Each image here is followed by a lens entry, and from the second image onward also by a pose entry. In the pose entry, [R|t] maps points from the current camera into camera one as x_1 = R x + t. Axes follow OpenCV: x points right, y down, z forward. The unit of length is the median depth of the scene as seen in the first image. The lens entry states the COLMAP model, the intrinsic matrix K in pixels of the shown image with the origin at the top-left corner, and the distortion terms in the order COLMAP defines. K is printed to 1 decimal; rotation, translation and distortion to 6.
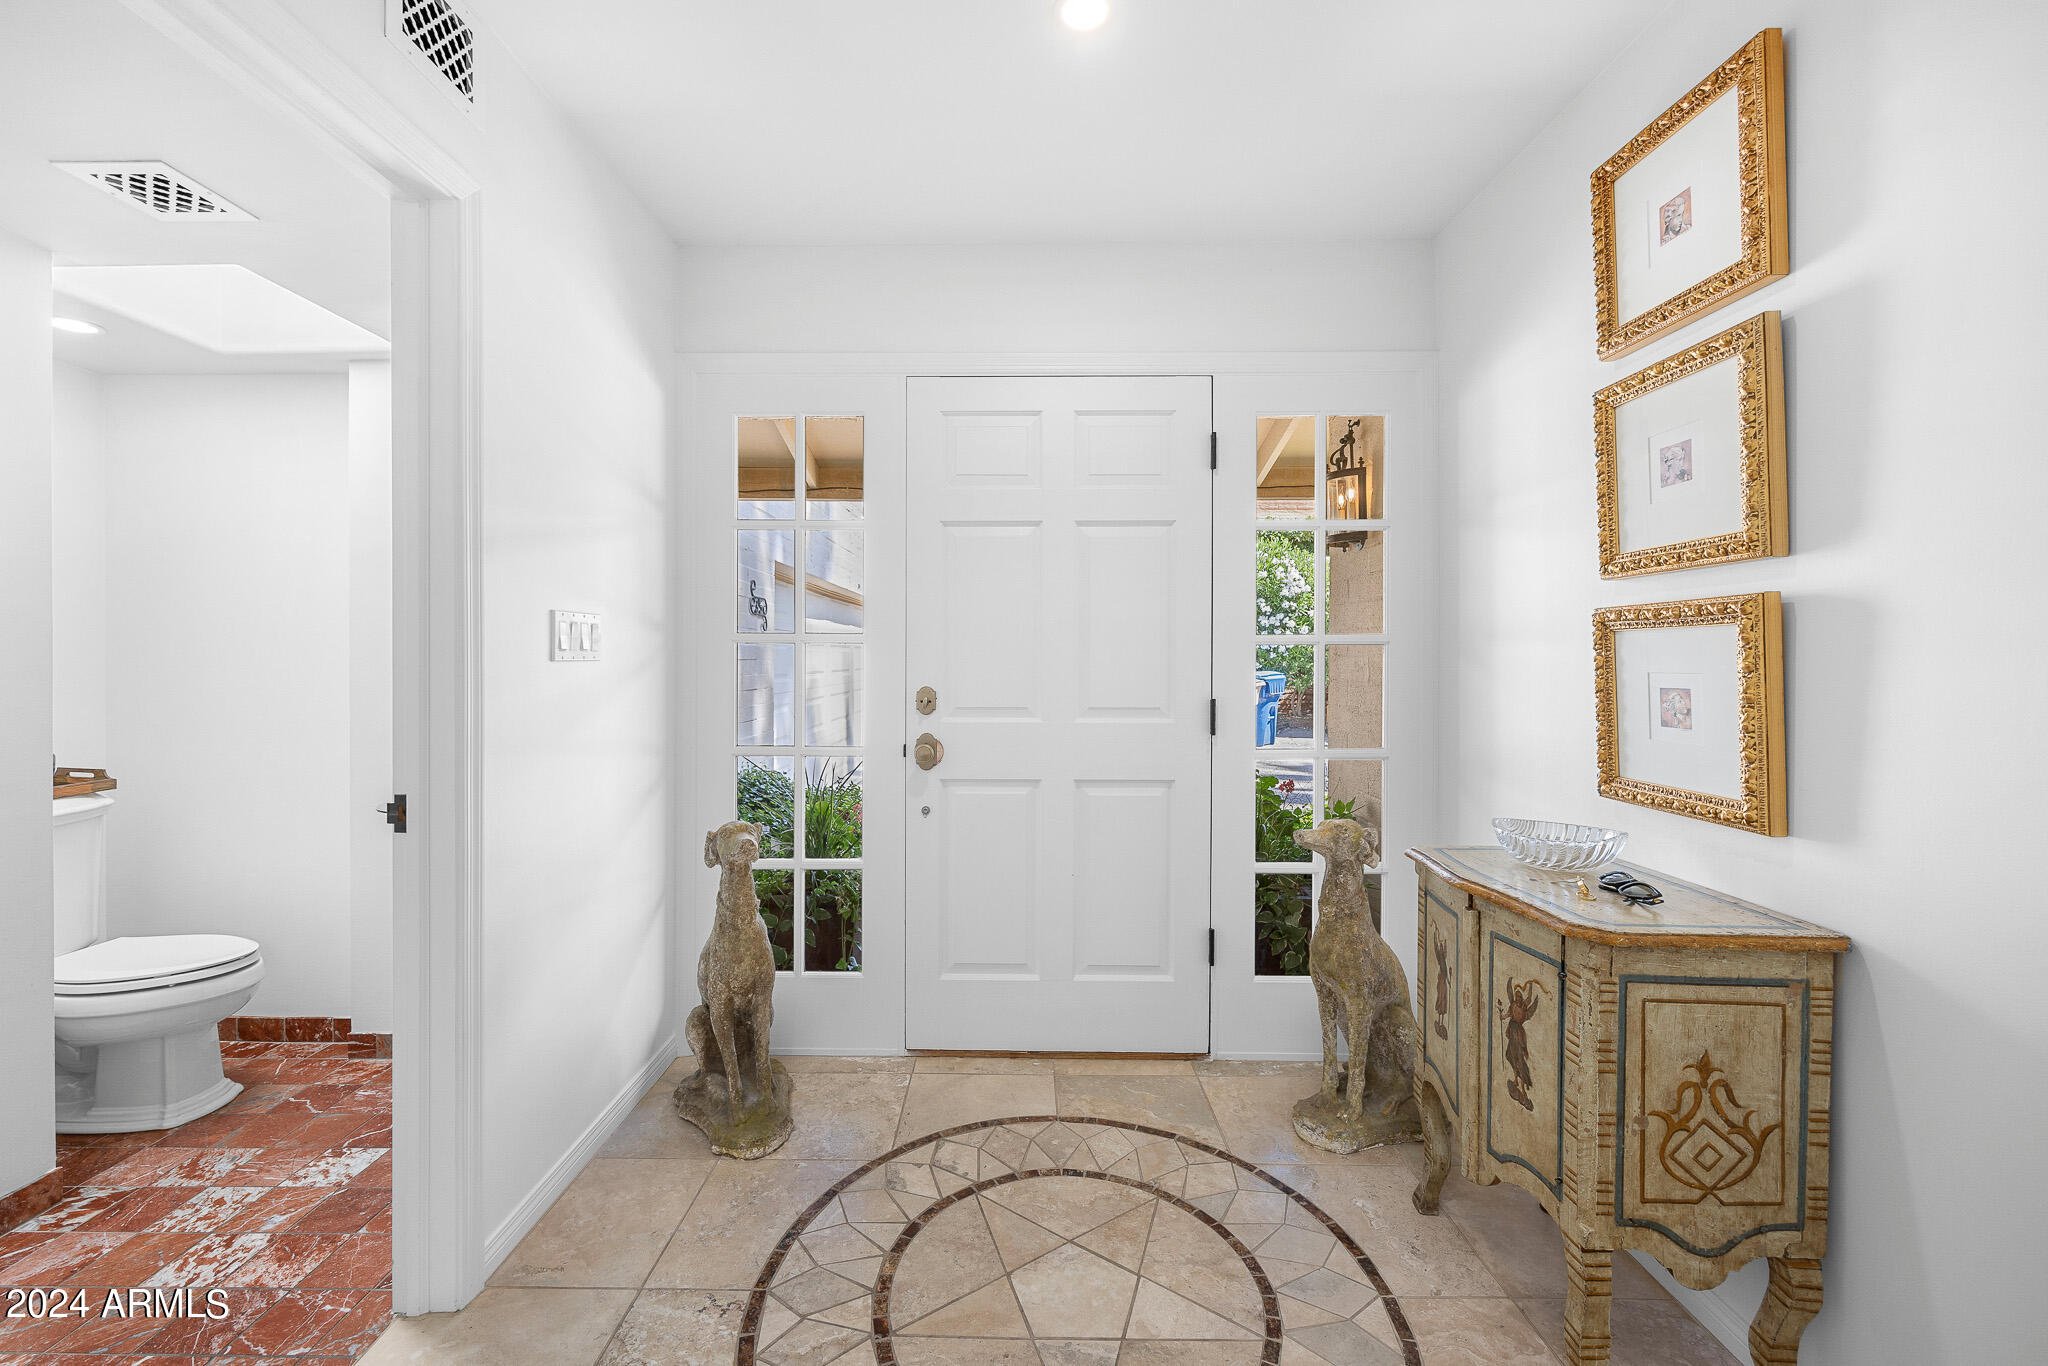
lens RADIAL K [[861.6, 0, 1024.0], [0, 861.6, 683.0], [0, 0, 1]] dist [-0.001586, 0.000340]
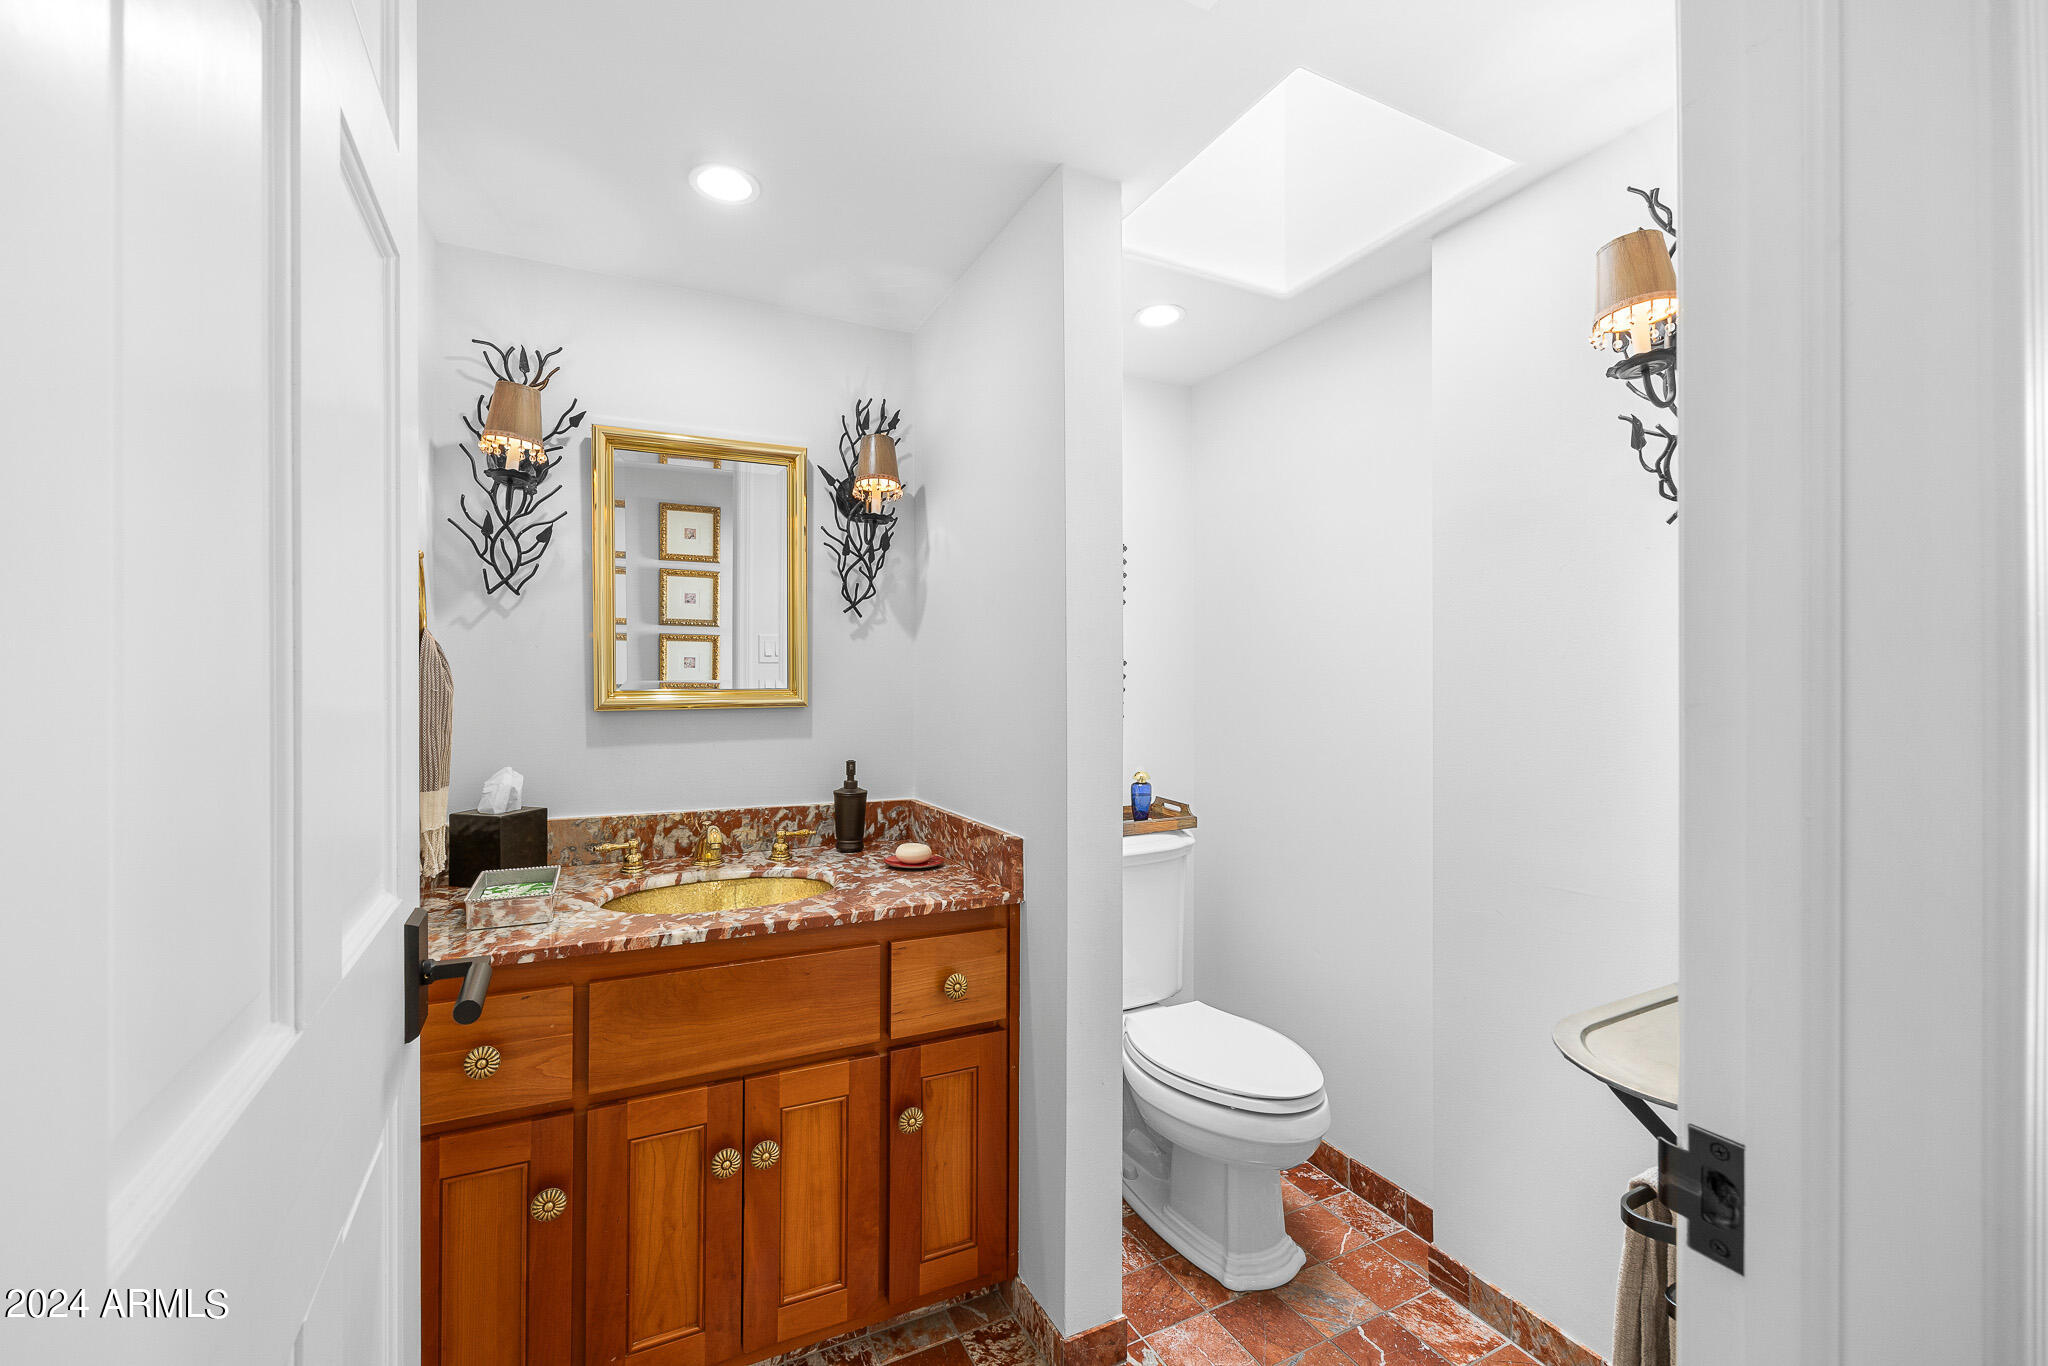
lens RADIAL K [[861.6, 0, 1024.0], [0, 861.6, 683.0], [0, 0, 1]] dist [-0.001586, 0.000340]
pose [[0.492053, -0.006447, -0.870542, -0.359663], [-0.010952, 0.999848, -0.013595, -0.012706], [0.870497, 0.016223, 0.491907, 0.396133]]
